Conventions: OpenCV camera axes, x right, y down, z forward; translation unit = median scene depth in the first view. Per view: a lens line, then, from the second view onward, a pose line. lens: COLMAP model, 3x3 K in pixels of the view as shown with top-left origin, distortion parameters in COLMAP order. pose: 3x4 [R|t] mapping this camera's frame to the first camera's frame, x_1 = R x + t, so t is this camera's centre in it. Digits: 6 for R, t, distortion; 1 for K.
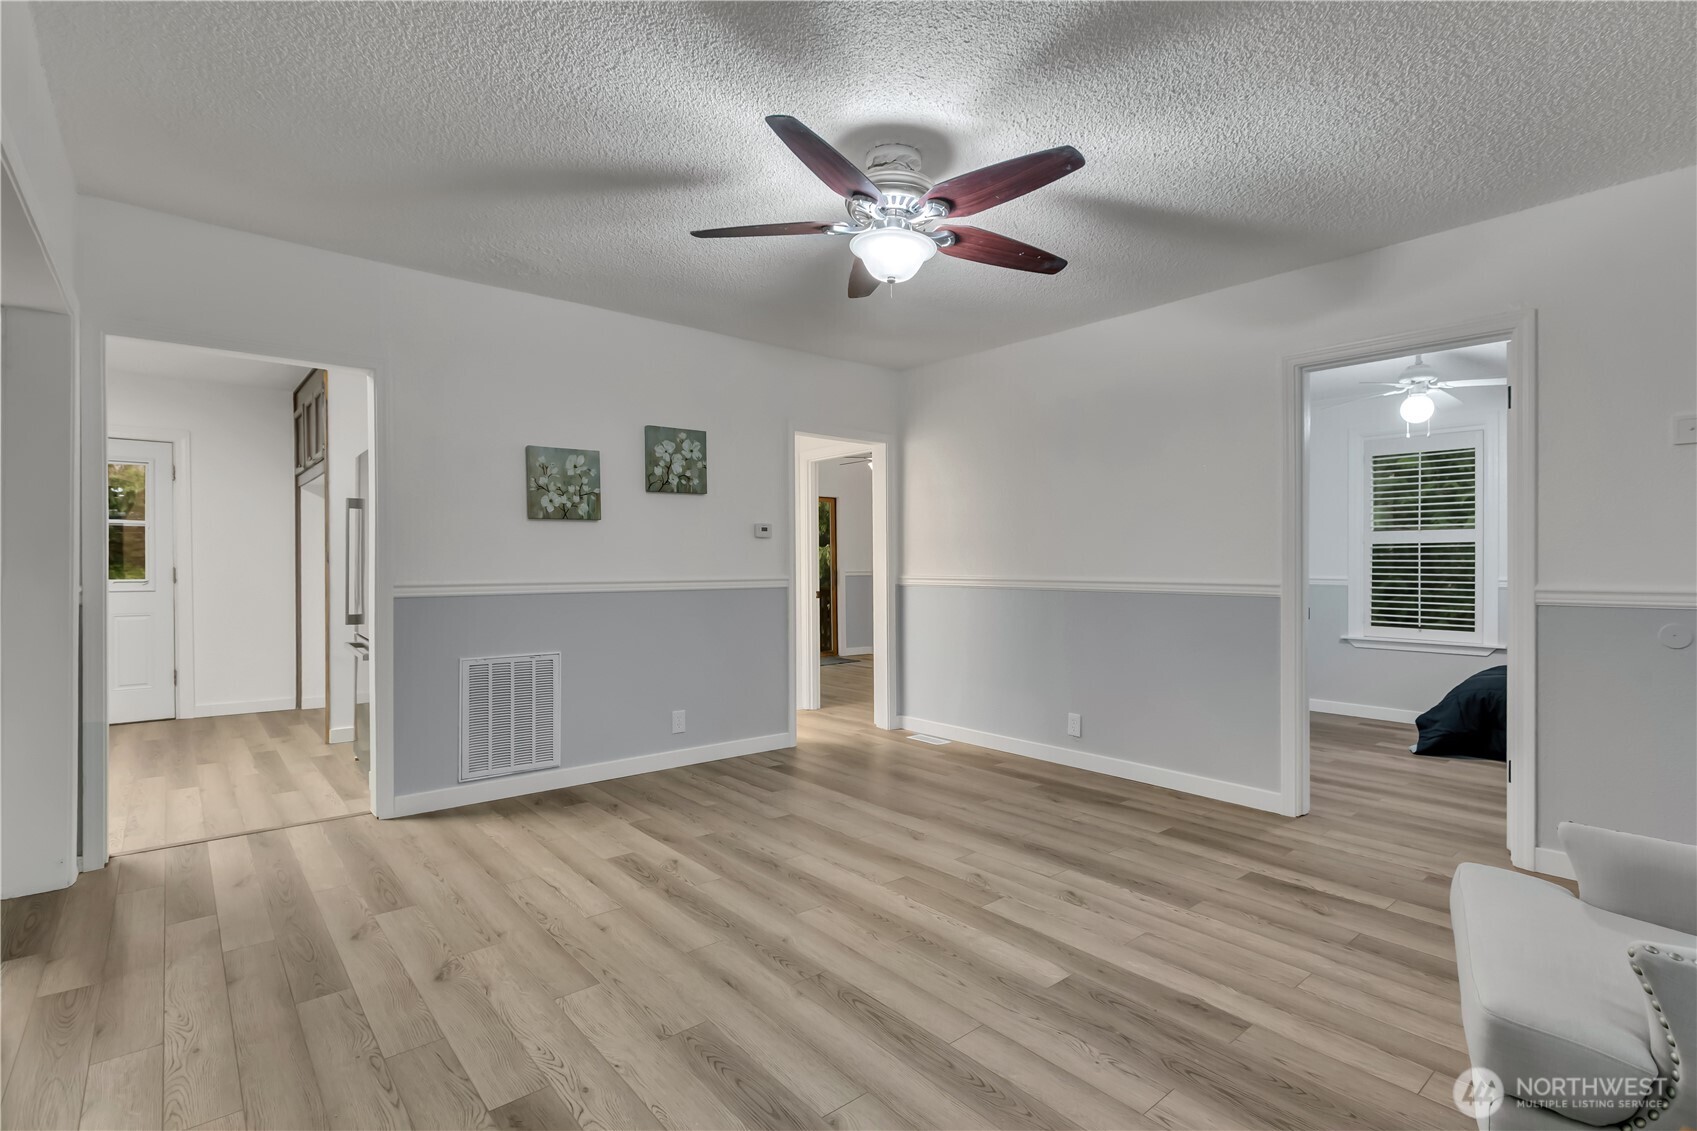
lens RADIAL K [[788.5, 0, 835.3], [0, 788.5, 539.8], [0, 0, 1]] dist [-0.001124, 0.000689]
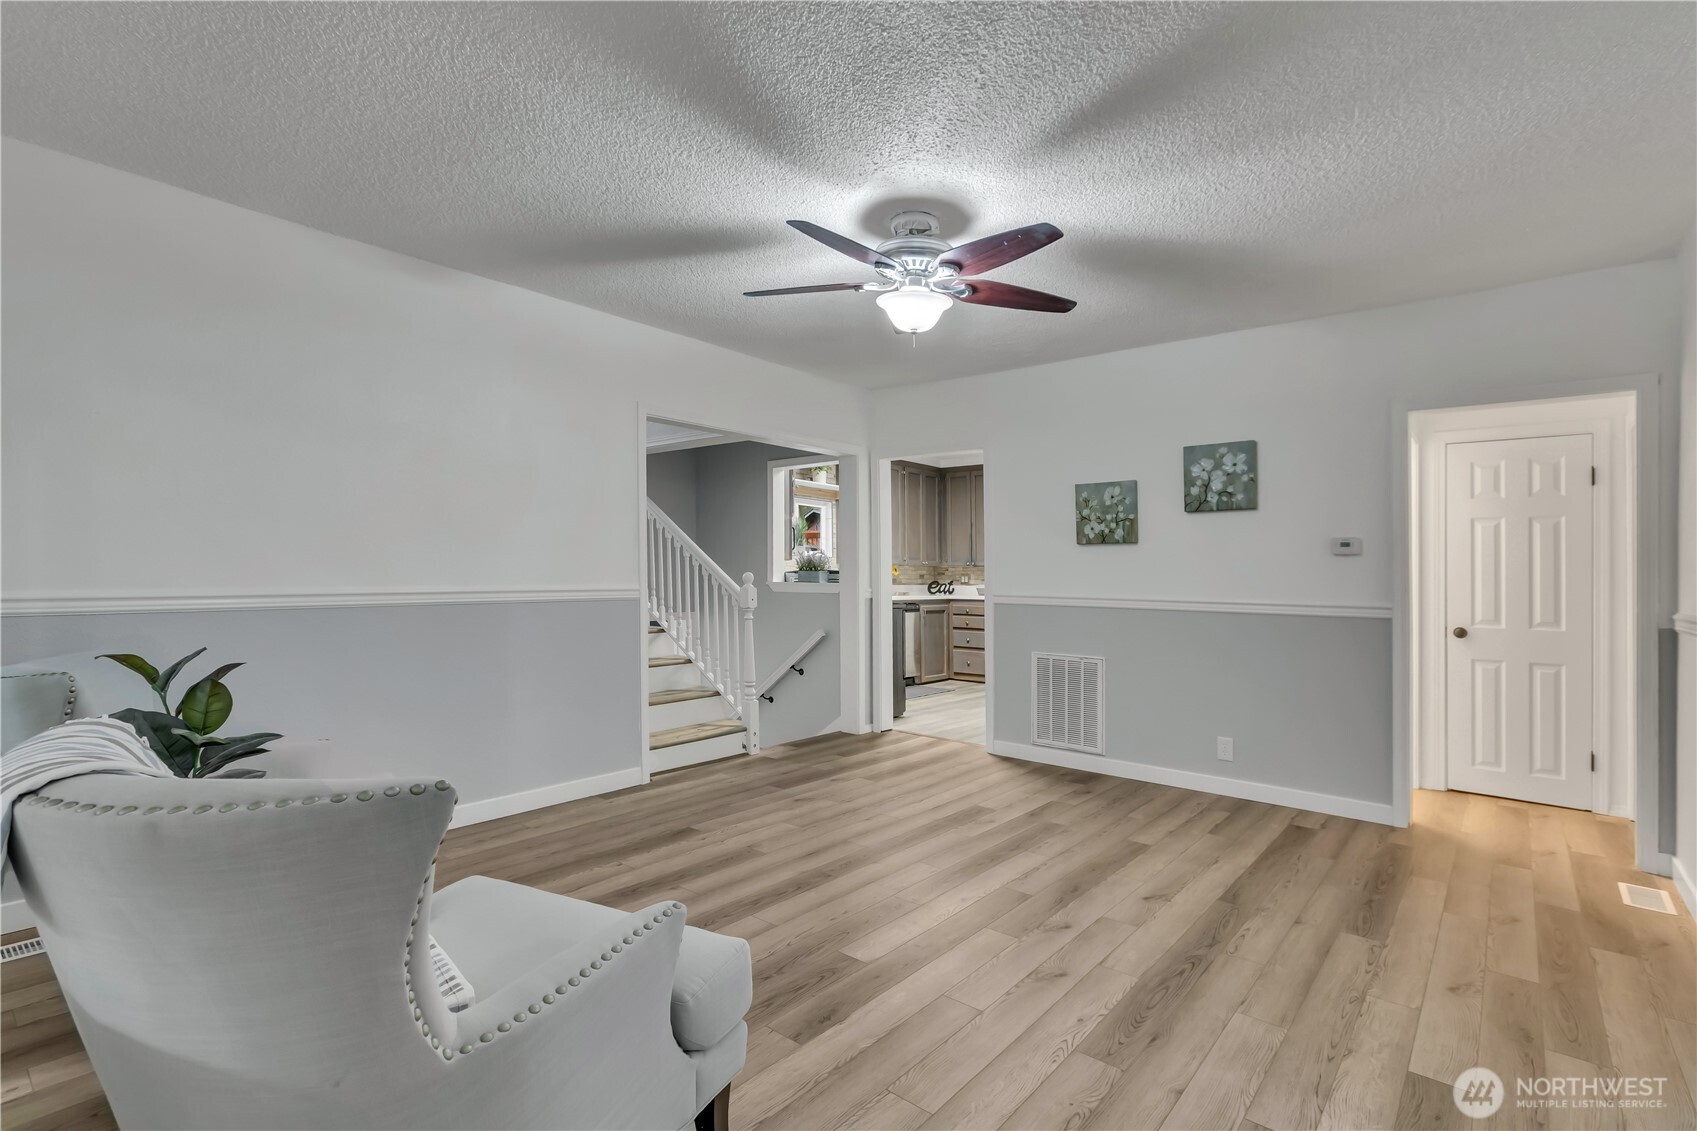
lens RADIAL K [[788.5, 0, 872.4], [0, 788.5, 592.8], [0, 0, 1]] dist [-0.001124, 0.000689]
pose [[0.208952, 0.026853, -0.977557, 0.901145], [0.013690, 0.999445, 0.030381, 0.007350], [0.977830, -0.019731, 0.208469, 0.530951]]
